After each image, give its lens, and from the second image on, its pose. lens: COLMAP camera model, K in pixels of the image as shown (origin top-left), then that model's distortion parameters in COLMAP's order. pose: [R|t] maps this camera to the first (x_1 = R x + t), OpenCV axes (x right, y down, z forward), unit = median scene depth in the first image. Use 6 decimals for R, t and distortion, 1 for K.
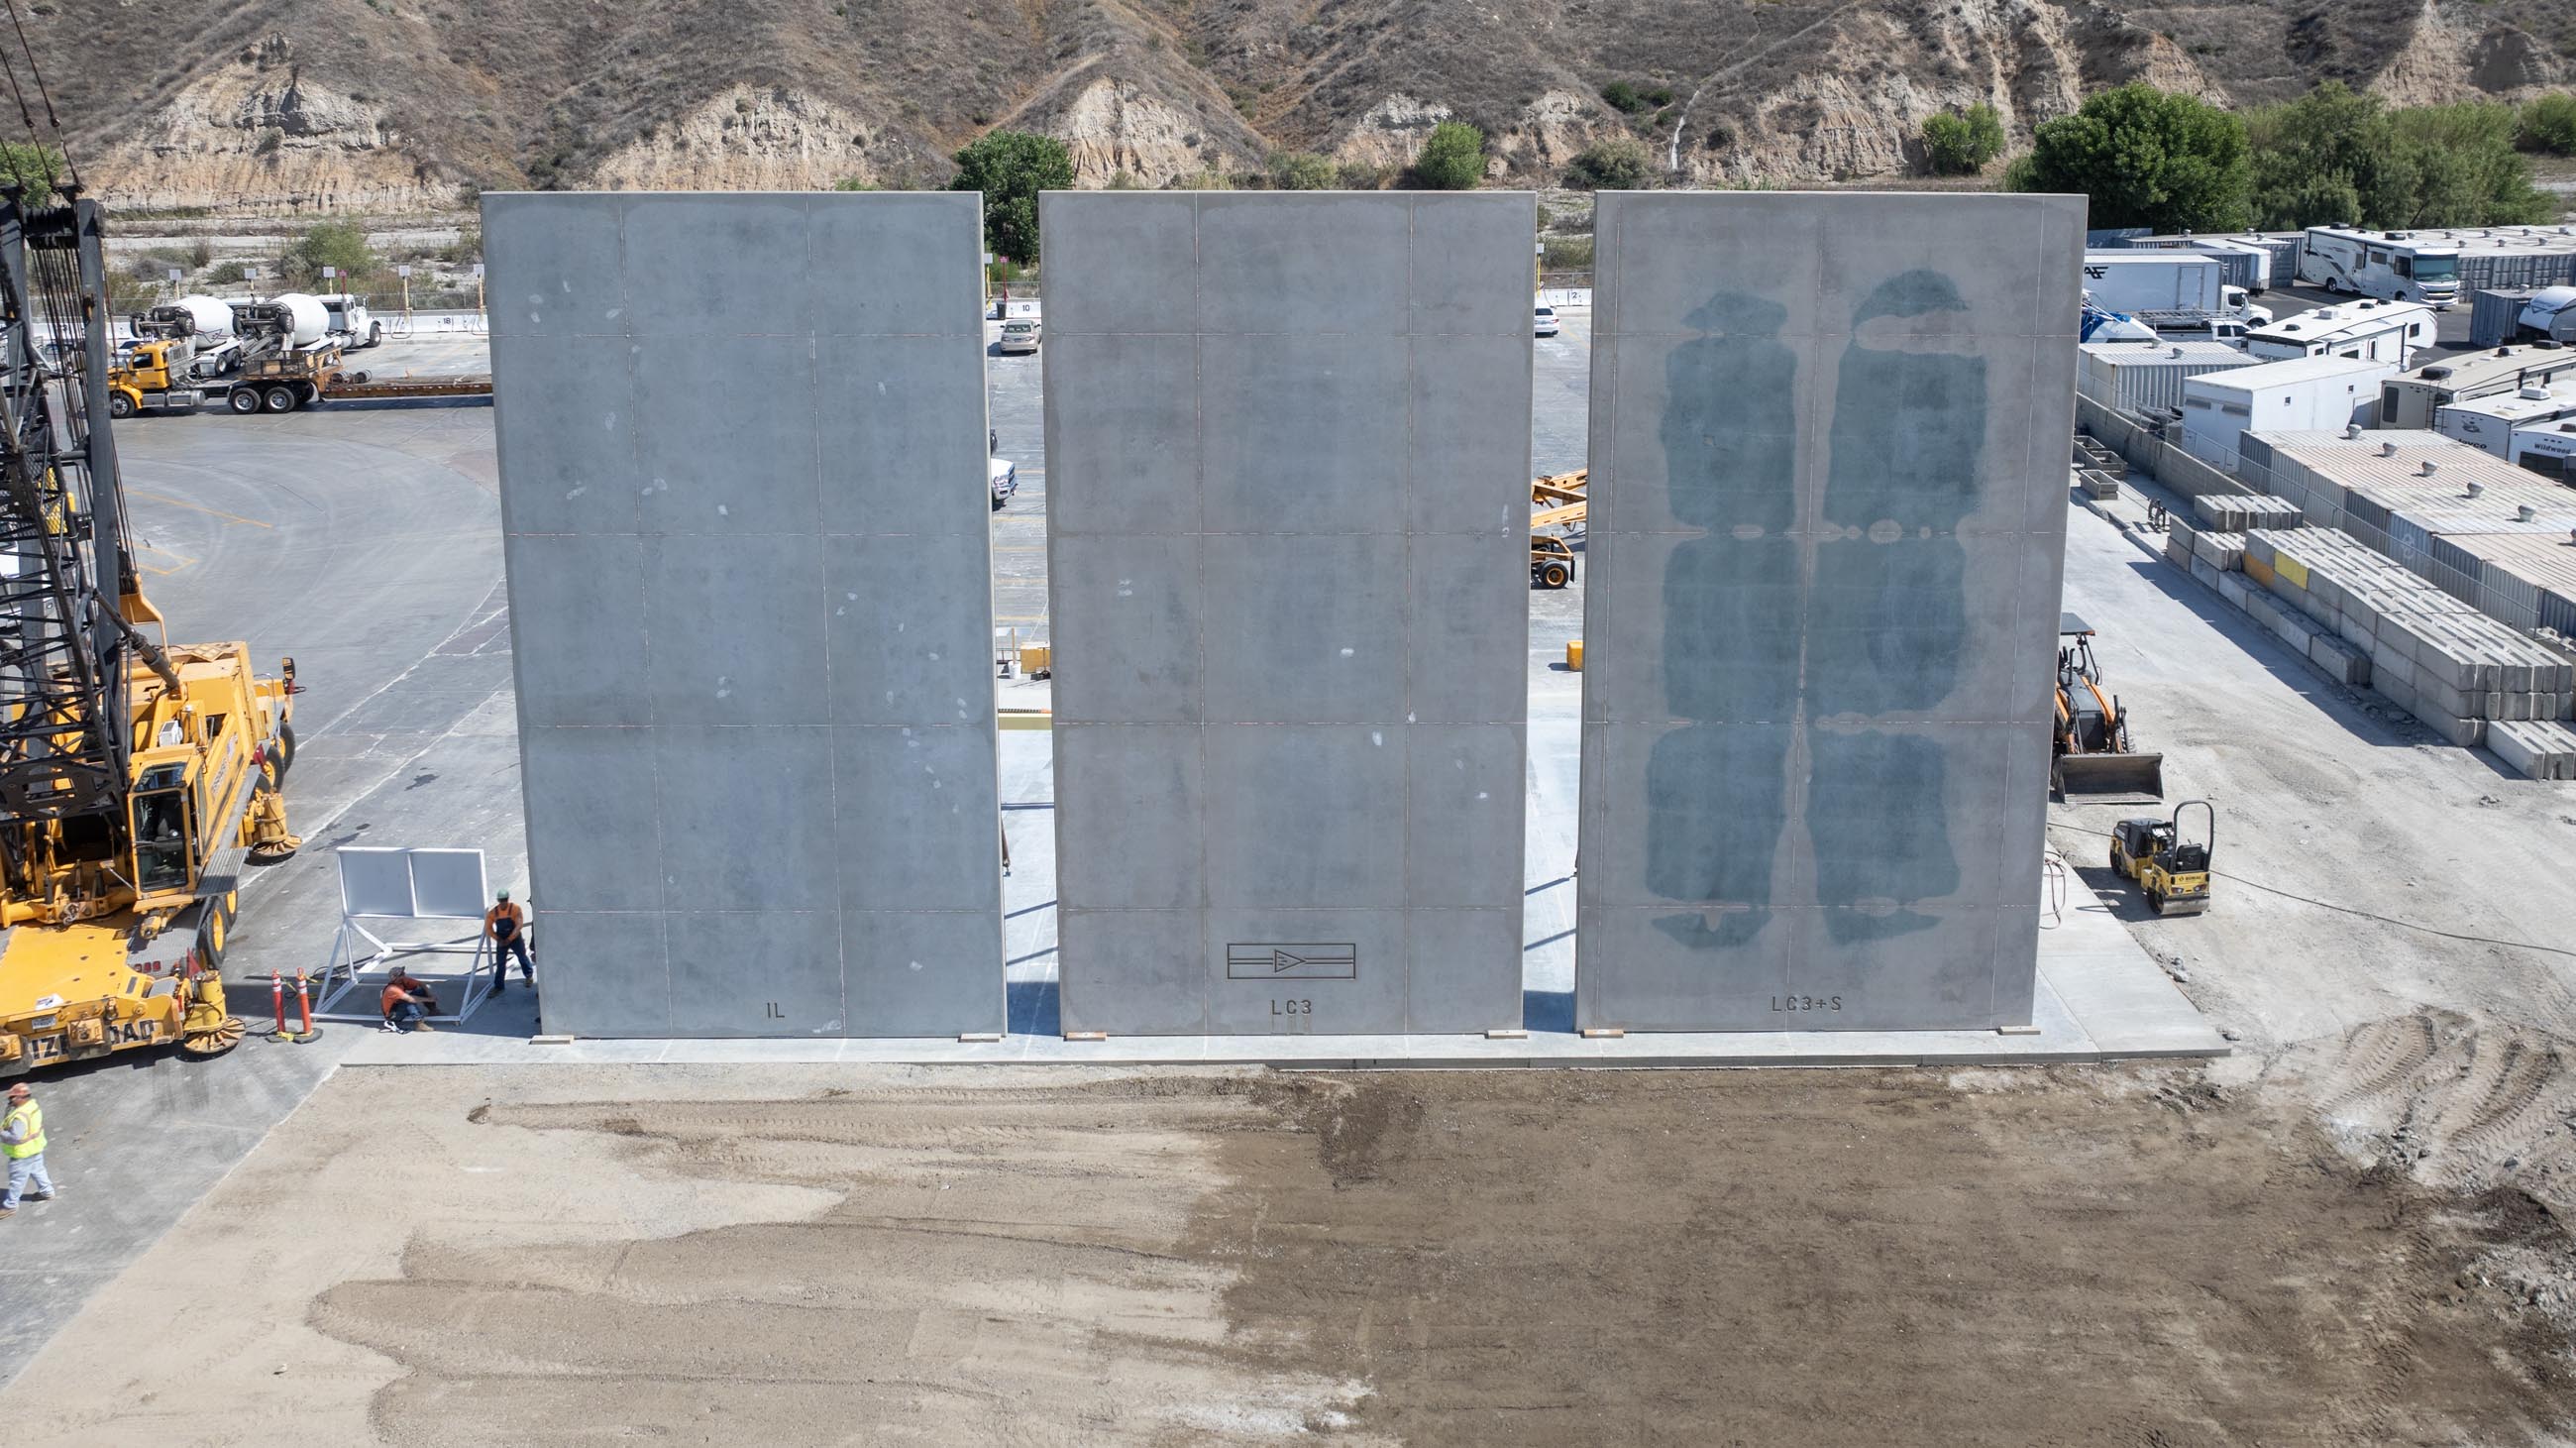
lens RADIAL K [[1907.6, 0, 1284.3], [0, 1907.6, 764.3], [0, 0, 1]] dist [-0.055291, 0.053515]
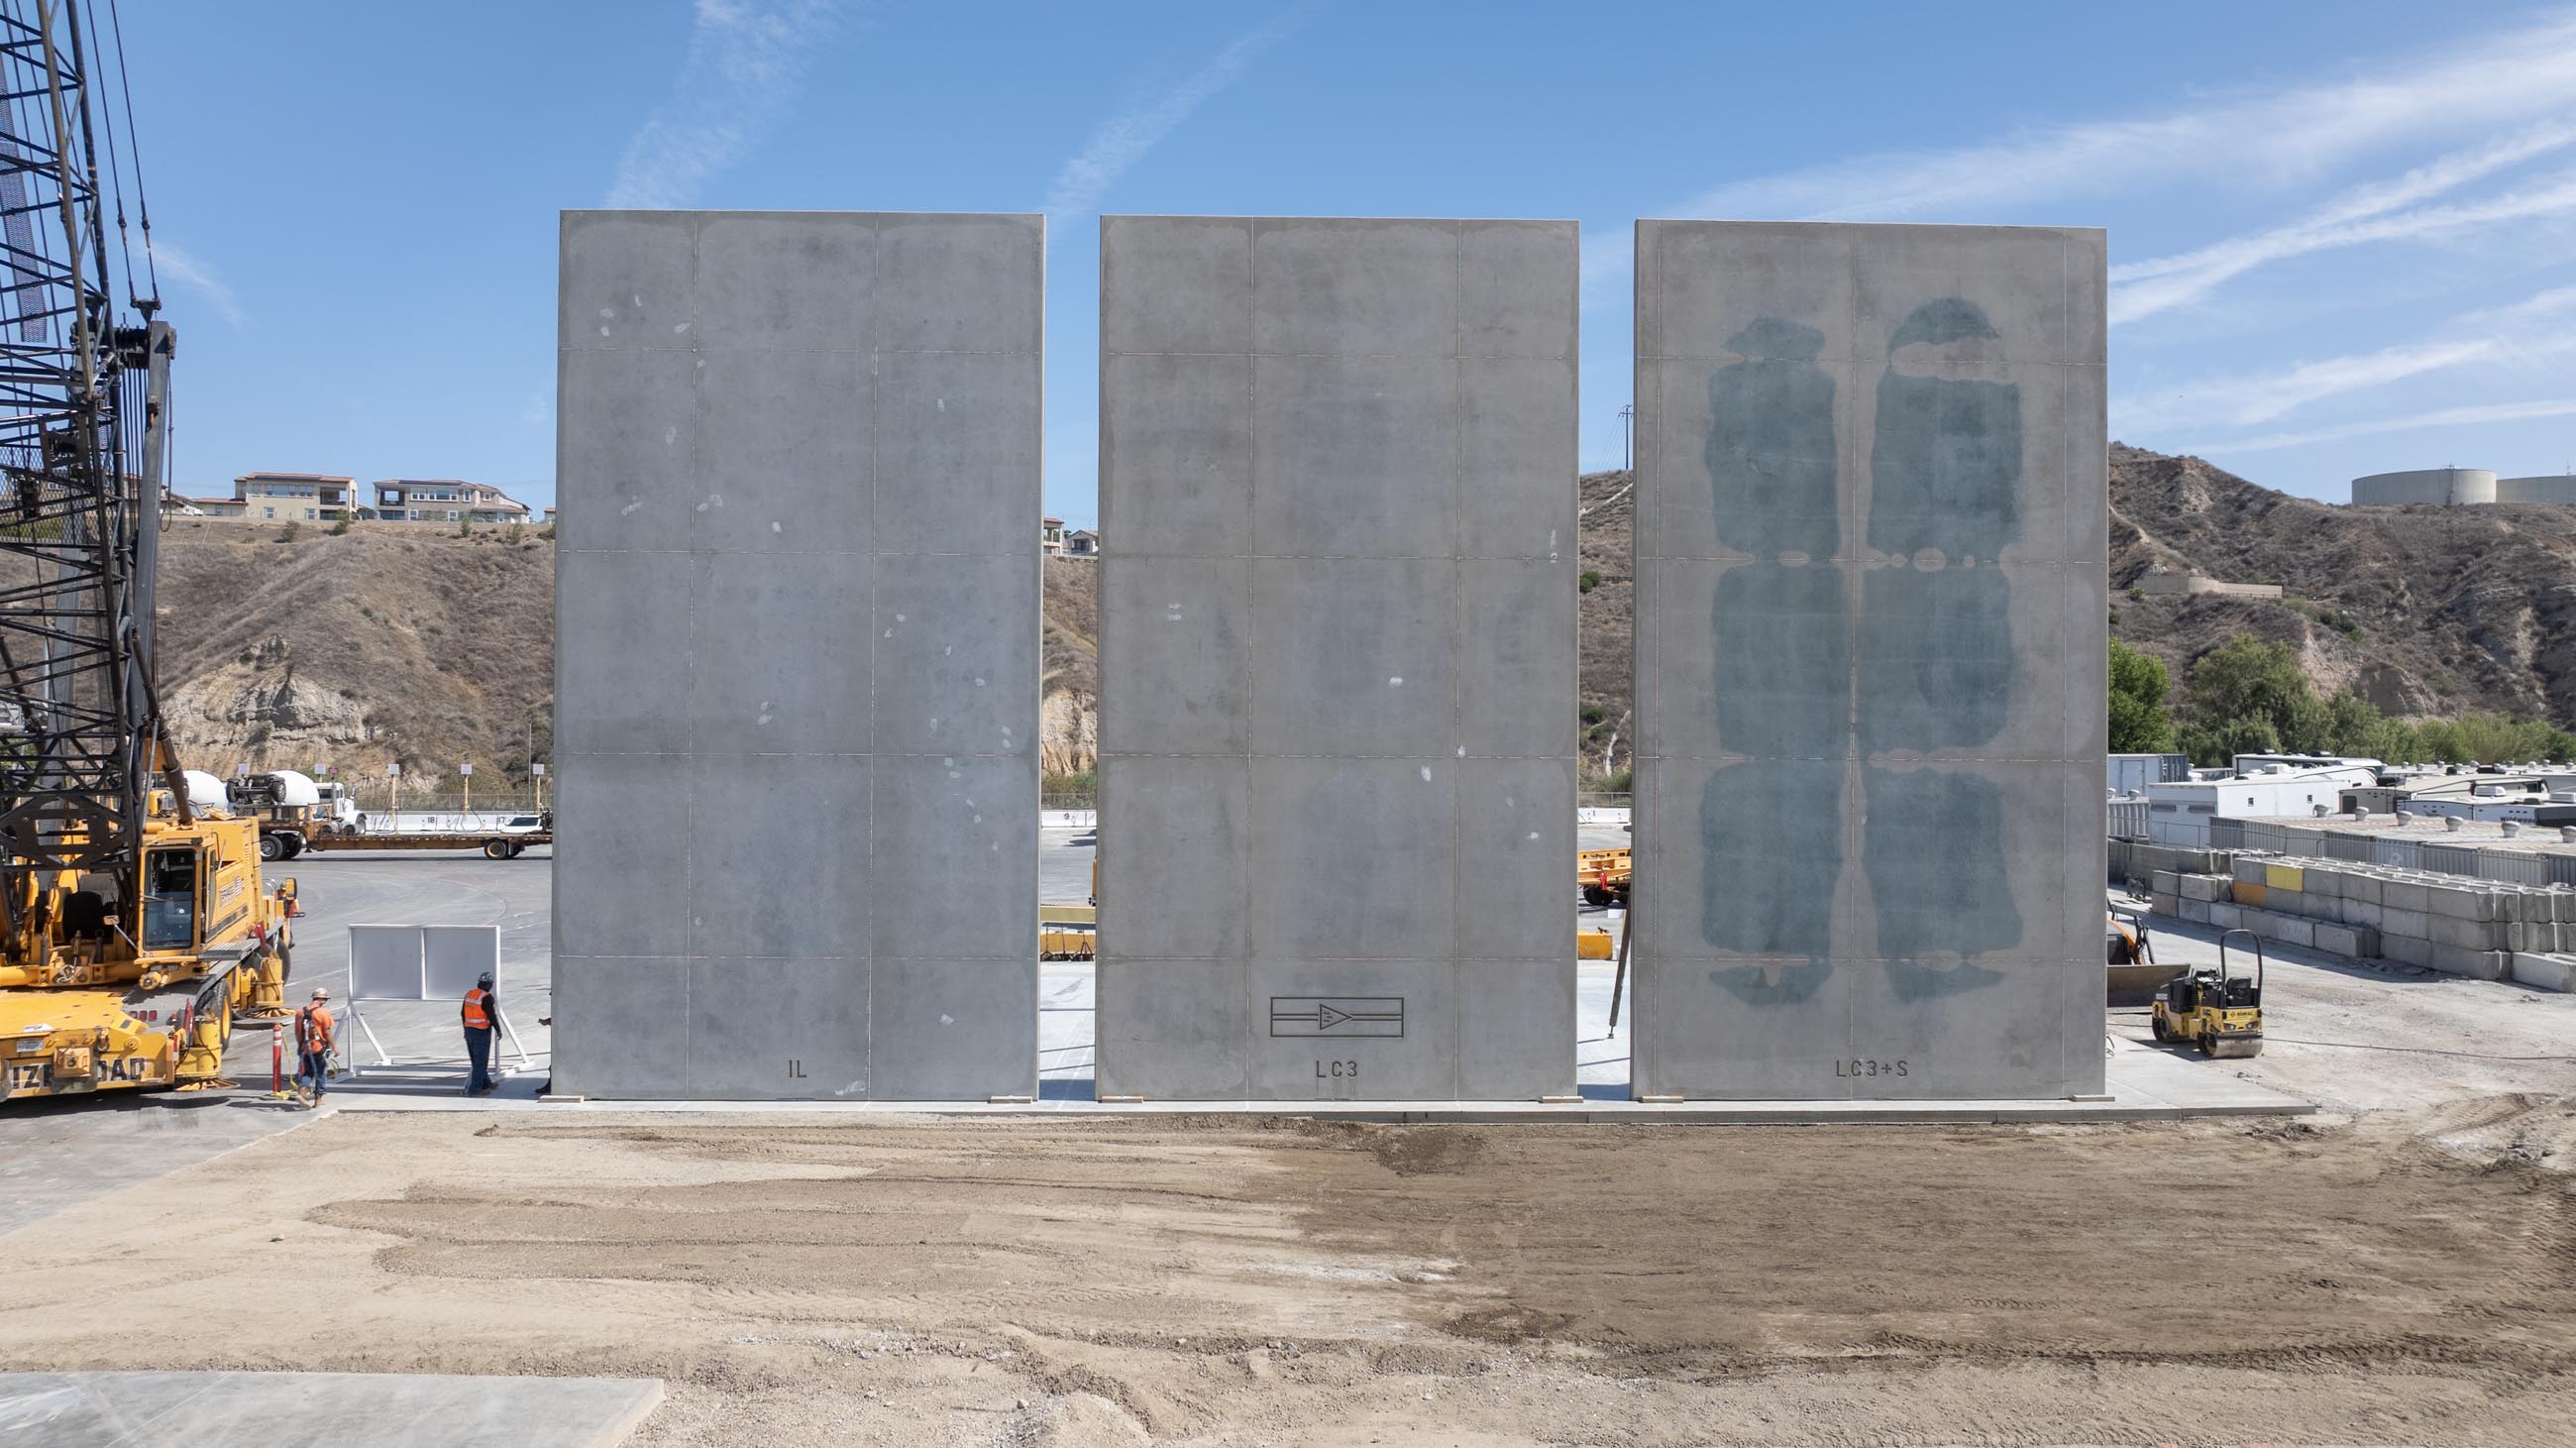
lens RADIAL K [[1907.6, 0, 1294.2], [0, 1907.6, 737.0], [0, 0, 1]] dist [-0.055291, 0.053515]
pose [[0.999963, 0.003232, 0.007958, -0.028021], [-0.001658, 0.981730, -0.190270, 0.158460], [-0.008427, 0.190250, 0.981699, 0.029920]]
